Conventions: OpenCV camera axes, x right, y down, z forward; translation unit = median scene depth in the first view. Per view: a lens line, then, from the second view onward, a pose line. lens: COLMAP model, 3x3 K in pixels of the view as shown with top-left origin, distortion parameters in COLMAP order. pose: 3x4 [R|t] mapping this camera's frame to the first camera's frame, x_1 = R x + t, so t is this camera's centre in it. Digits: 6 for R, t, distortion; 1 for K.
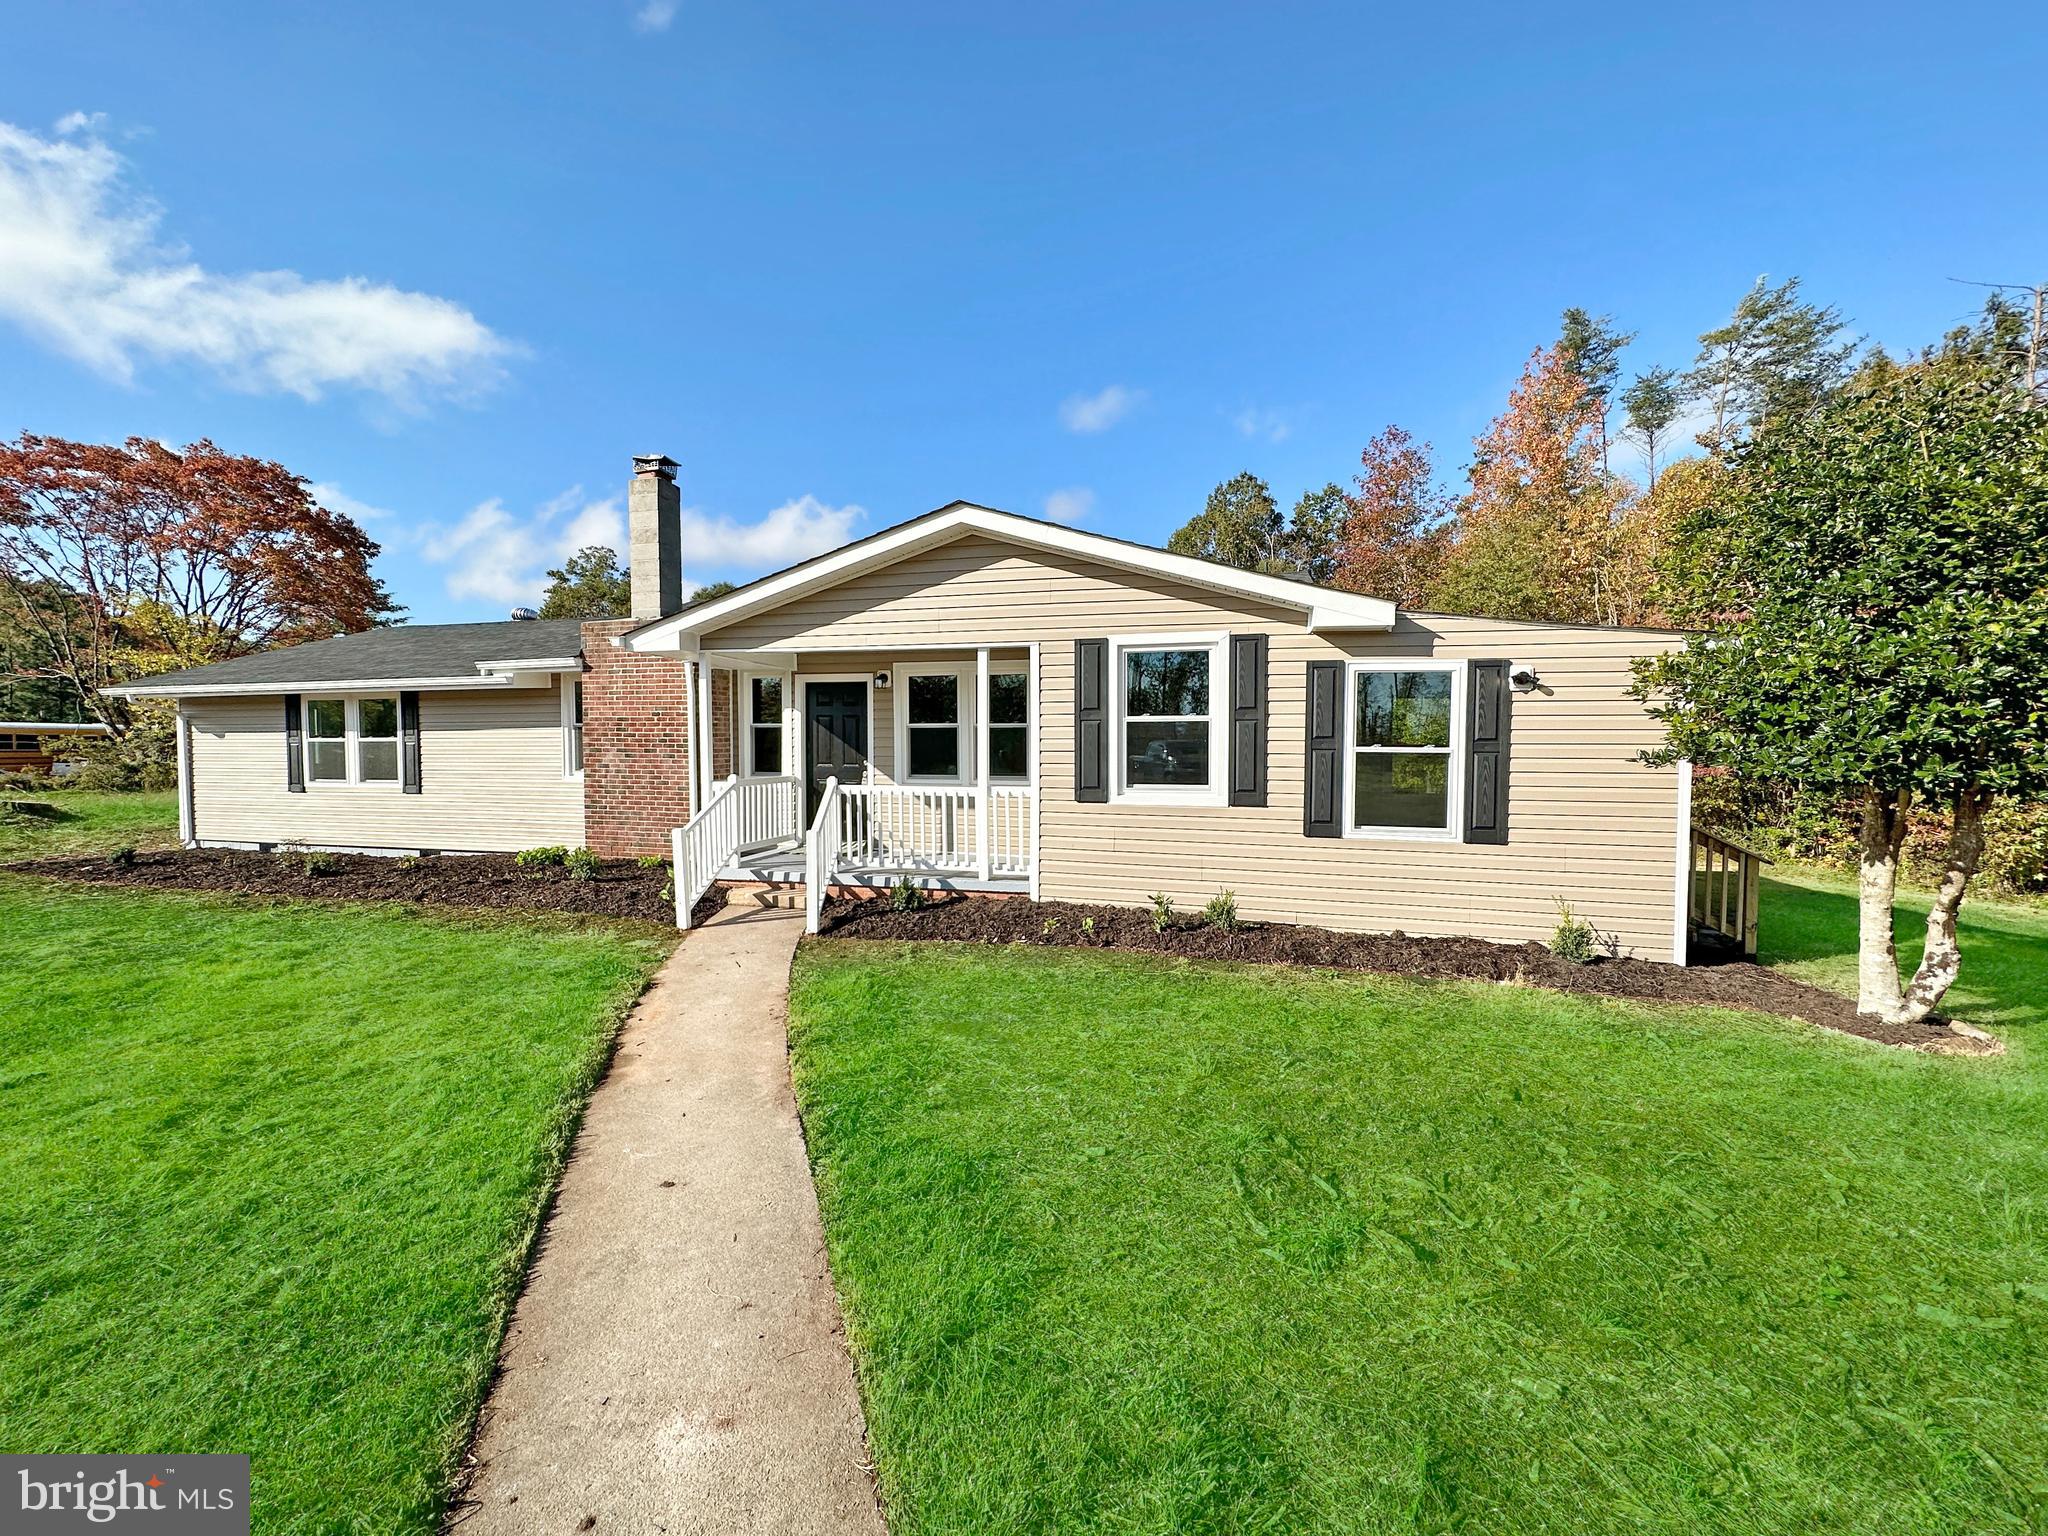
lens RADIAL K [[817.3, 0, 1024.0], [0, 817.3, 768.0], [0, 0, 1]] dist [0.003063, 0.000173]
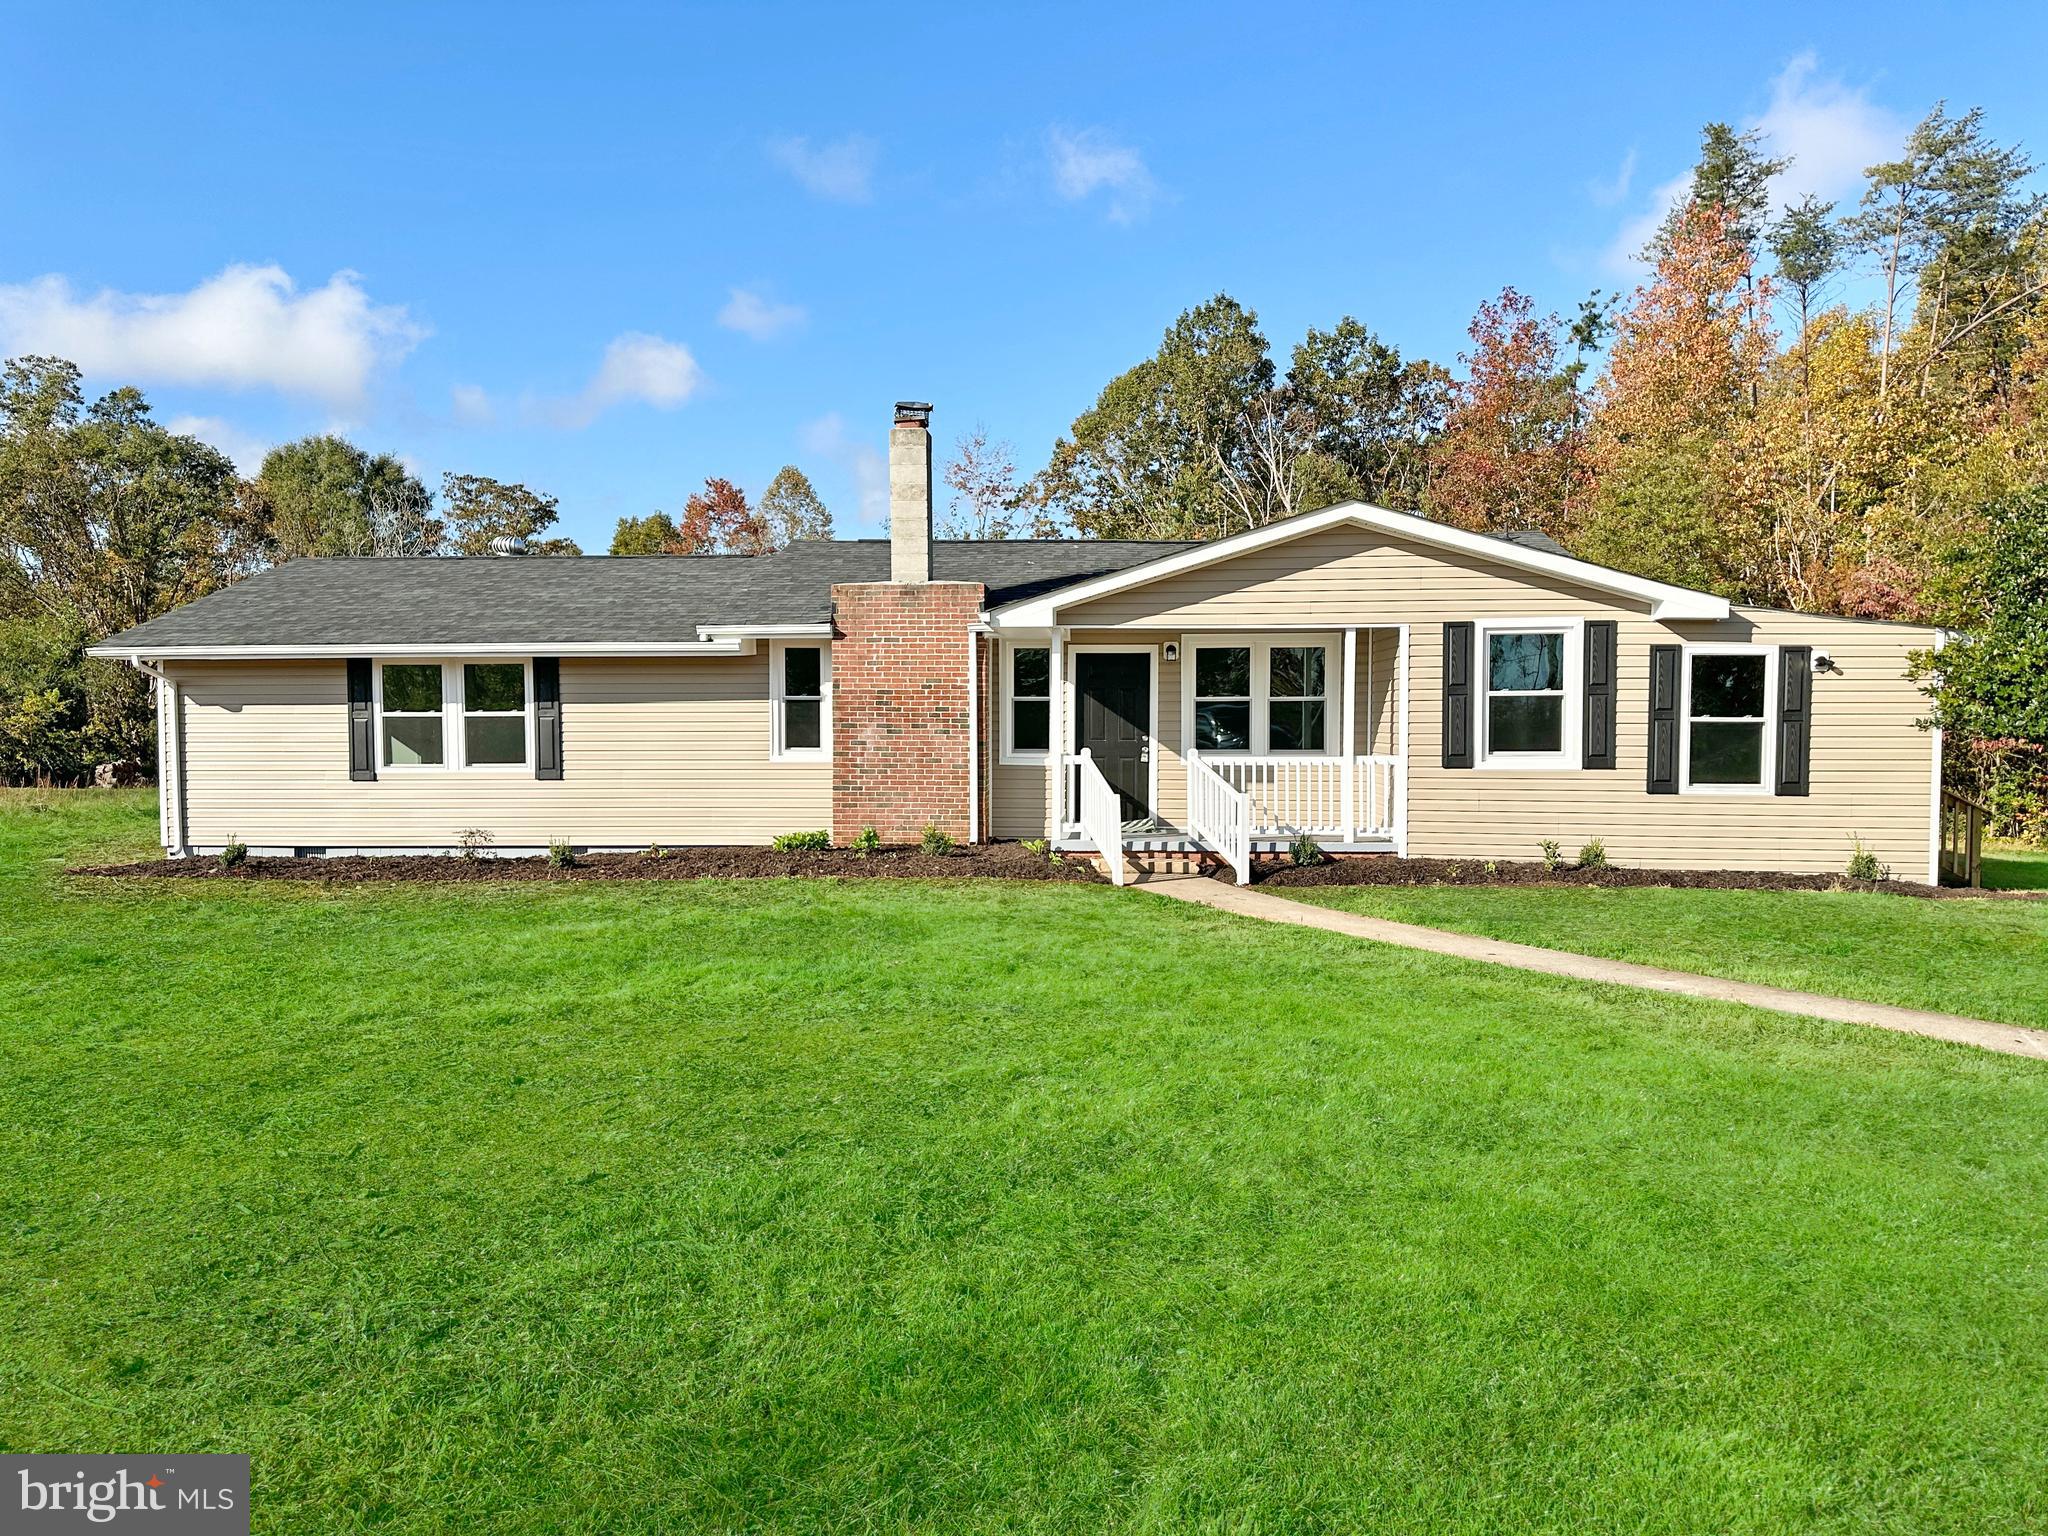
lens RADIAL K [[1445.8, 0, 1013.3], [0, 1445.8, 780.1], [0, 0, 1]] dist [0.059543, -0.066251]
pose [[0.984123, -0.009949, 0.177211, -0.826170], [0.008219, 0.999911, 0.010498, 0.030986], [-0.177300, -0.008874, 0.984117, -0.808177]]
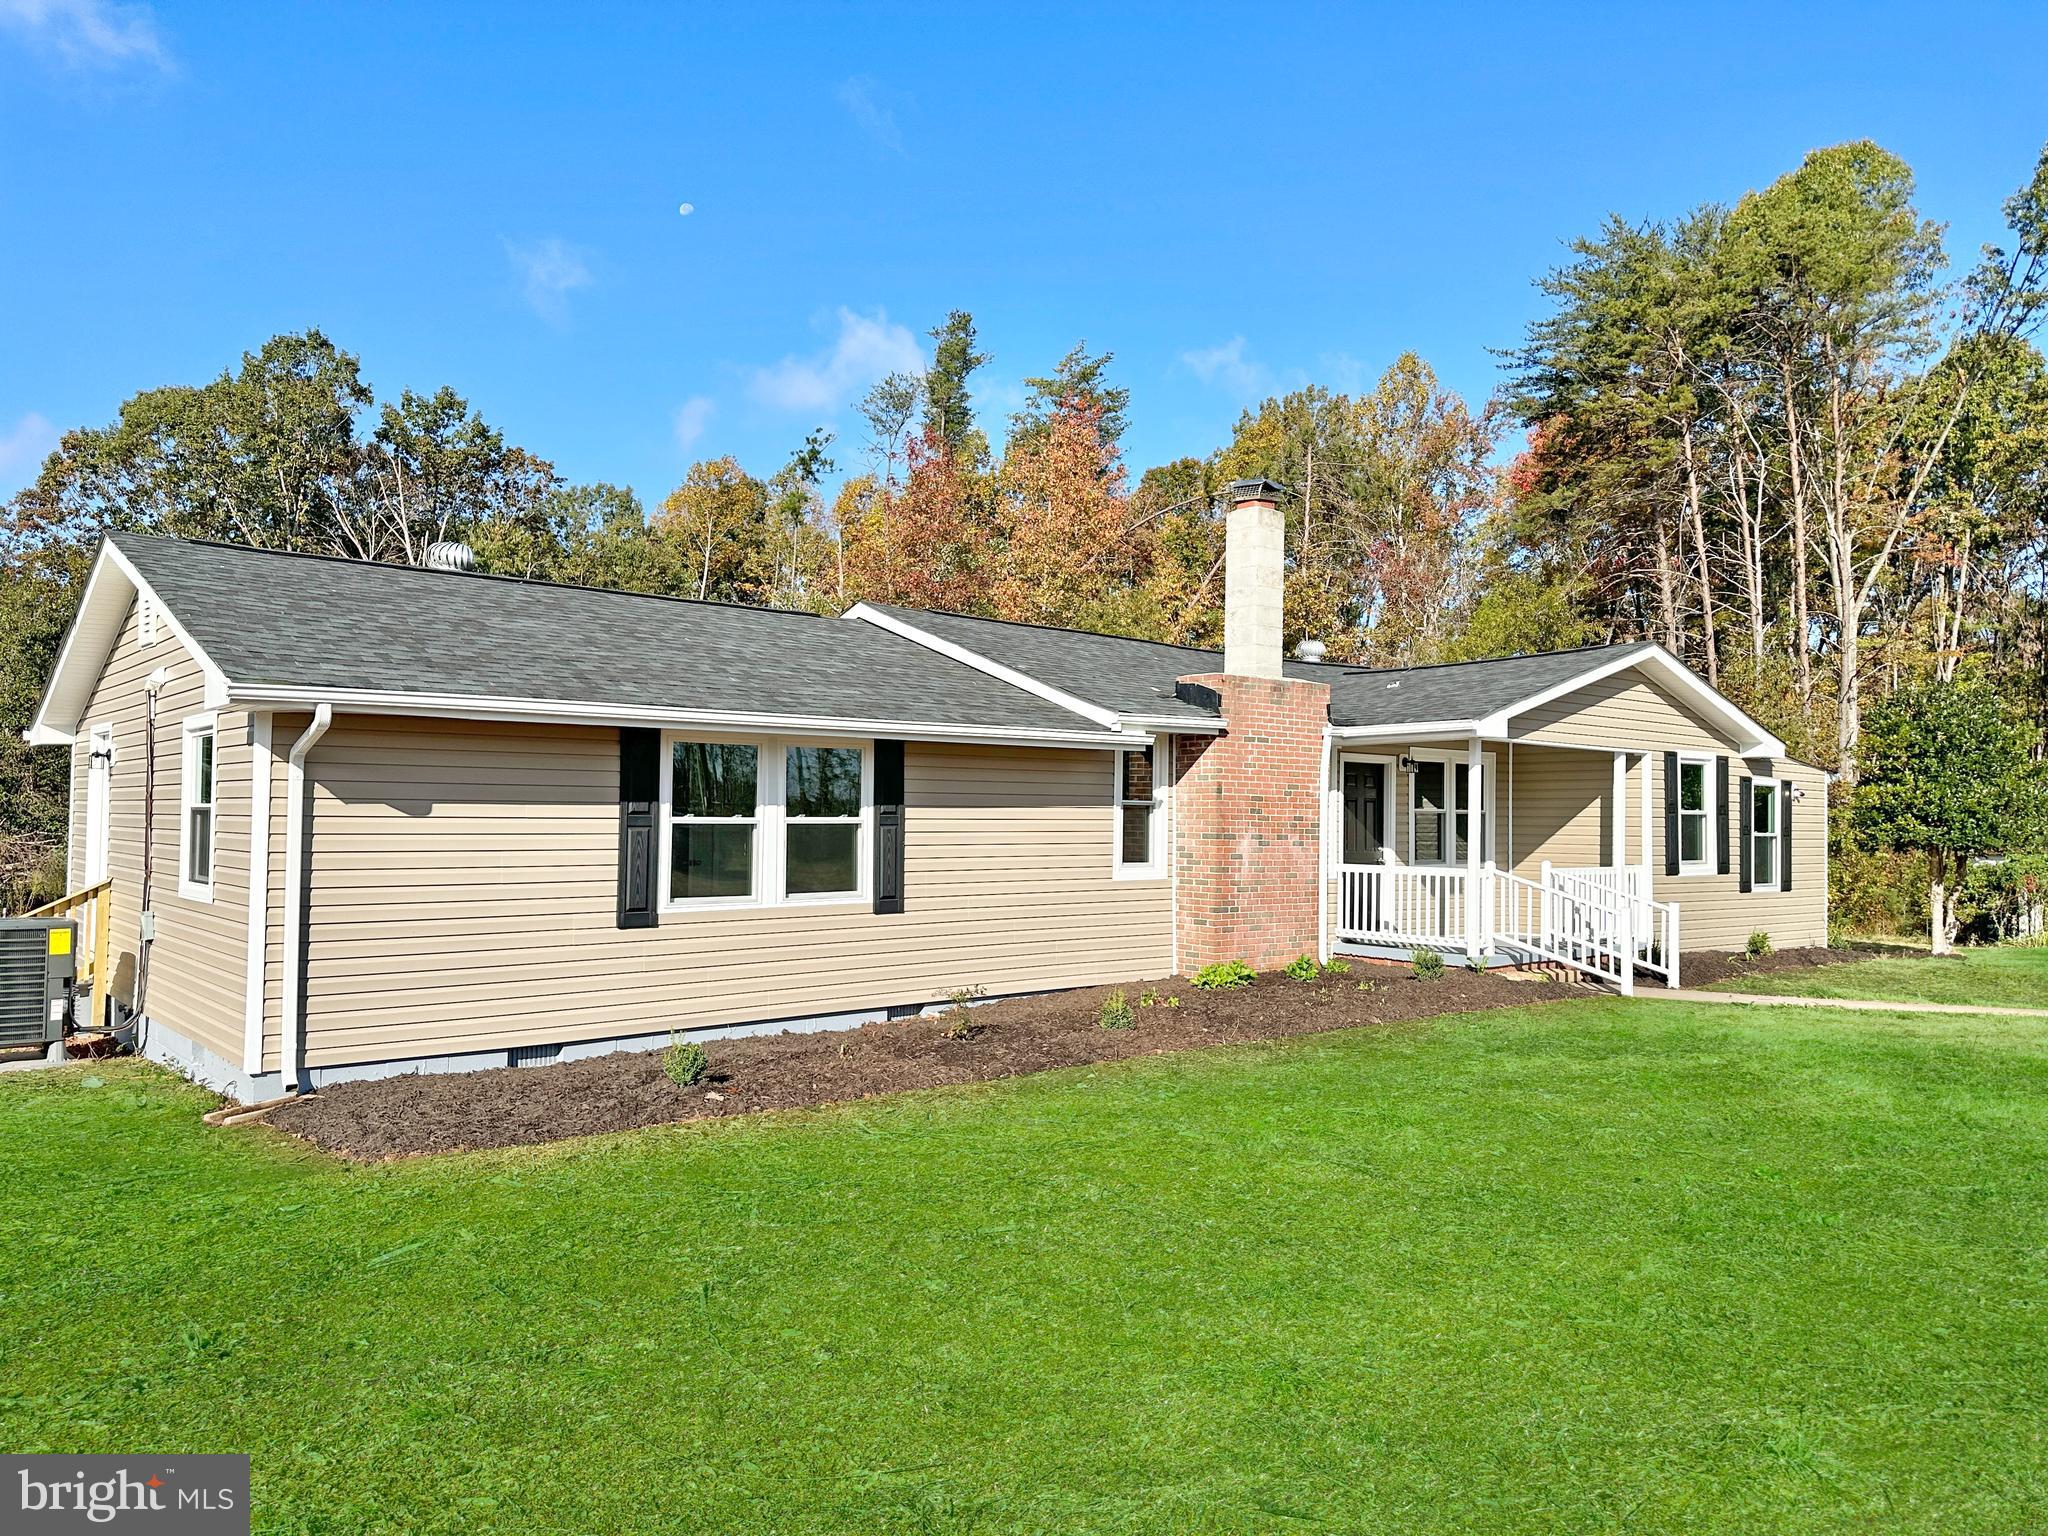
lens RADIAL K [[1445.8, 0, 1013.3], [0, 1445.8, 780.1], [0, 0, 1]] dist [0.059543, -0.066251]
pose [[0.566816, 0.026631, 0.823414, -2.355147], [0.018848, 0.998797, -0.045277, -0.023716], [-0.823629, 0.041183, 0.565632, 0.516566]]
